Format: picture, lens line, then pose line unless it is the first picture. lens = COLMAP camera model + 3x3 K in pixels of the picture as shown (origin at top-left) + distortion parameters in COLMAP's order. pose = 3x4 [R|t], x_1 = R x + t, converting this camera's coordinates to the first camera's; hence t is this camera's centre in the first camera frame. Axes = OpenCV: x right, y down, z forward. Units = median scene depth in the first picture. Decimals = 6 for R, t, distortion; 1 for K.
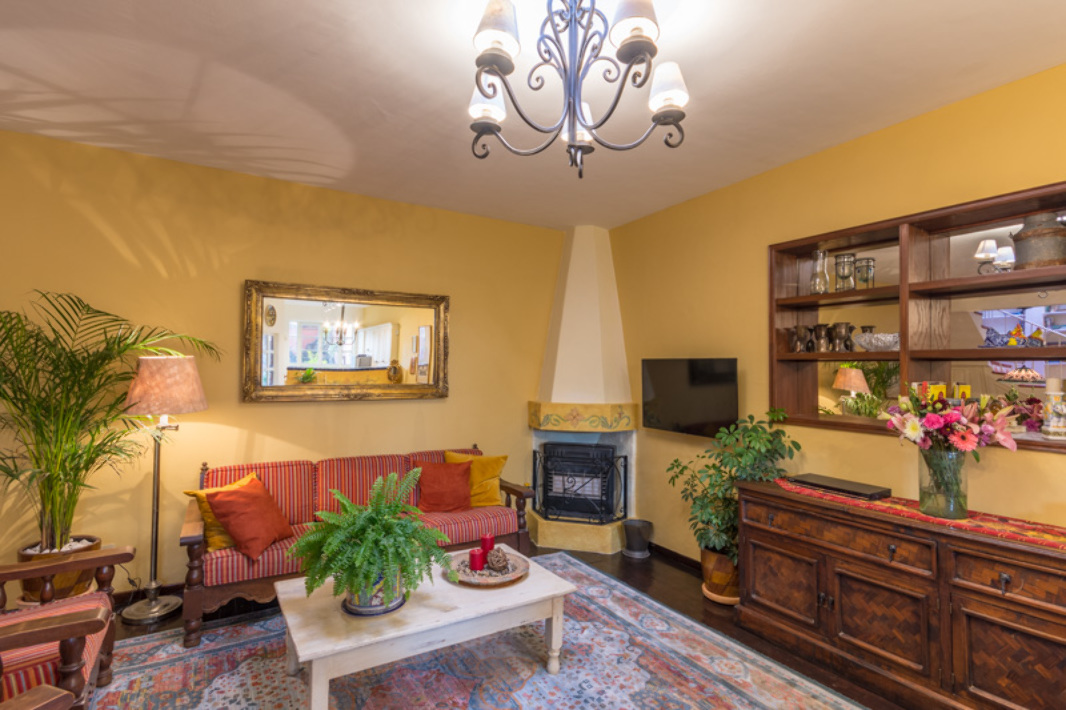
lens RADIAL K [[529.2, 0, 533.0], [0, 529.2, 355.0], [0, 0, 1]] dist [-0.000122, -0.000718]
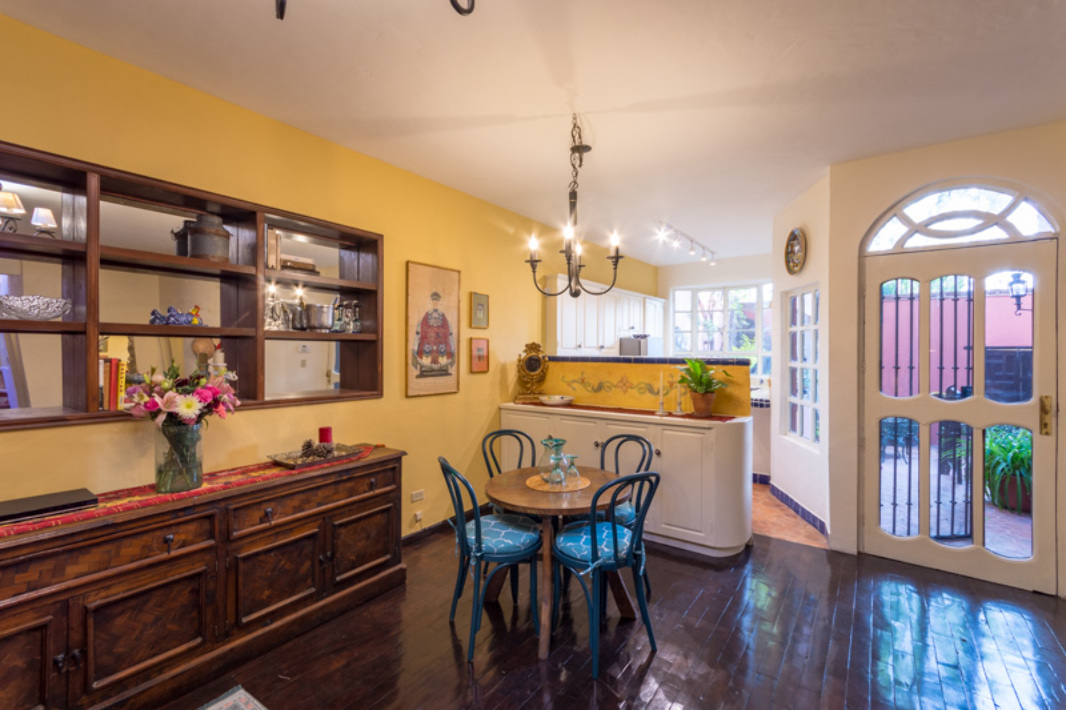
lens RADIAL K [[473.8, 0, 537.5], [0, 473.8, 349.3], [0, 0, 1]] dist [0.001943, 0.000406]
pose [[-0.408829, -0.008277, 0.912573, -0.236647], [-0.034025, 0.999402, -0.006178, 0.012377], [-0.911976, -0.033576, -0.408866, 0.531165]]
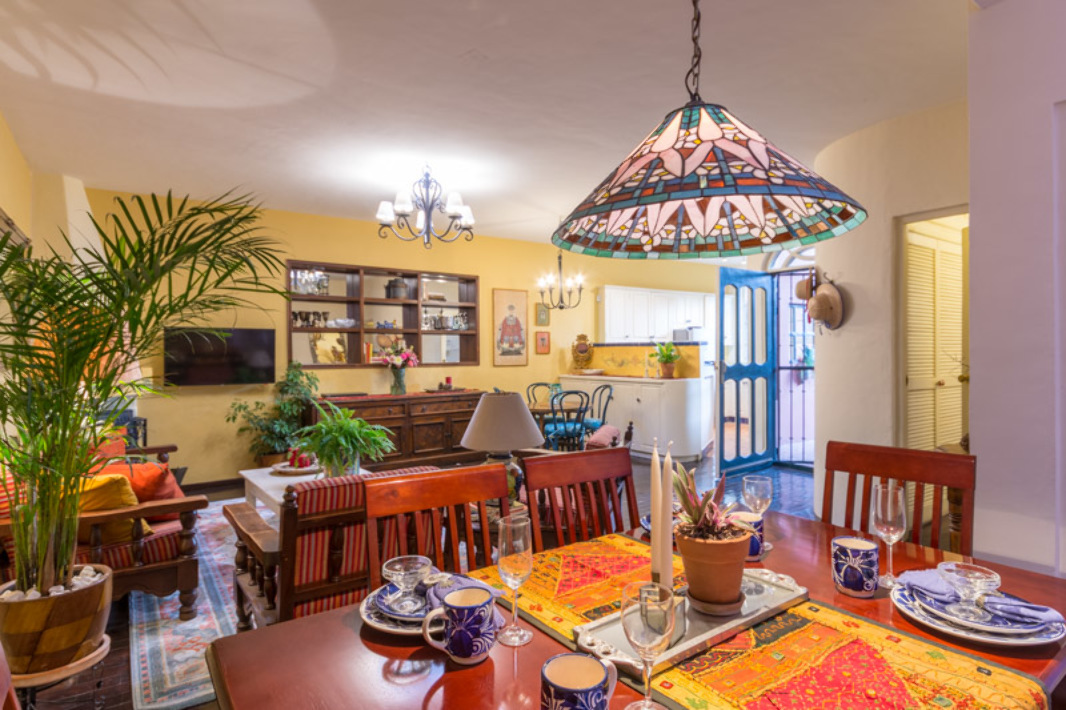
lens RADIAL K [[576.3, 0, 536.0], [0, 576.3, 357.3], [0, 0, 1]] dist [0.004394, 0.001034]
pose [[-0.089011, -0.022880, 0.995768, -1.404375], [-0.022593, 0.999525, 0.020947, 0.036193], [-0.995774, -0.020632, -0.089485, 0.401659]]
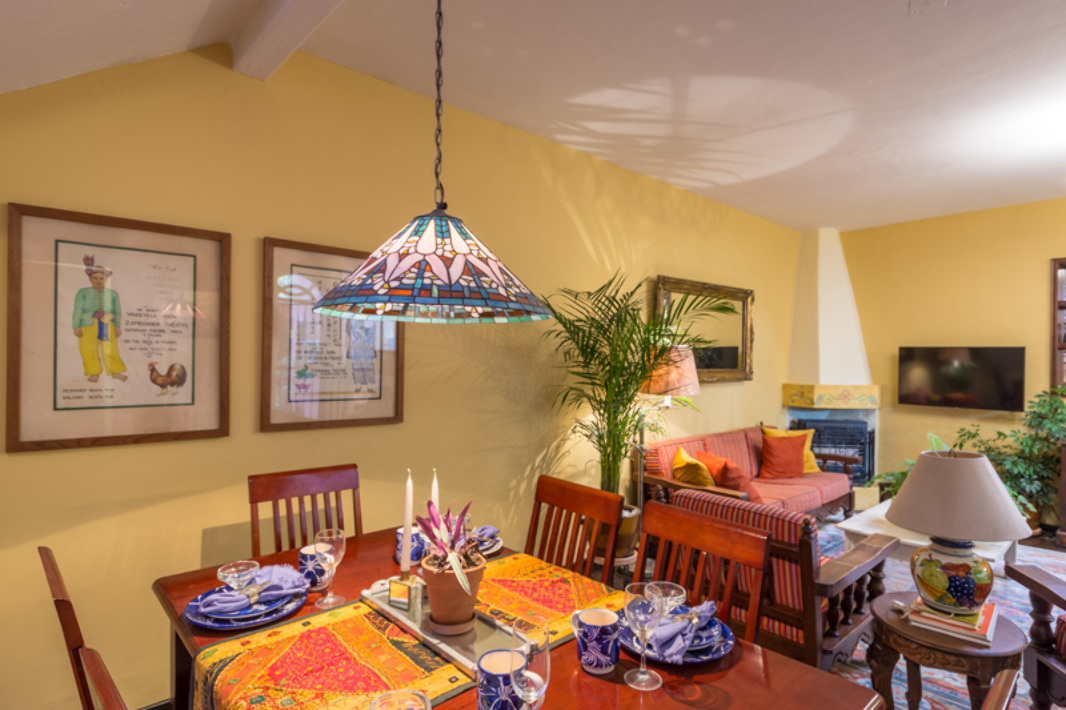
lens RADIAL K [[576.3, 0, 536.0], [0, 576.3, 357.3], [0, 0, 1]] dist [0.004394, 0.001034]
pose [[0.980703, -0.001025, 0.195498, -1.090771], [-0.005851, 0.999384, 0.034589, -0.011475], [-0.195413, -0.035066, 0.980094, -0.143162]]
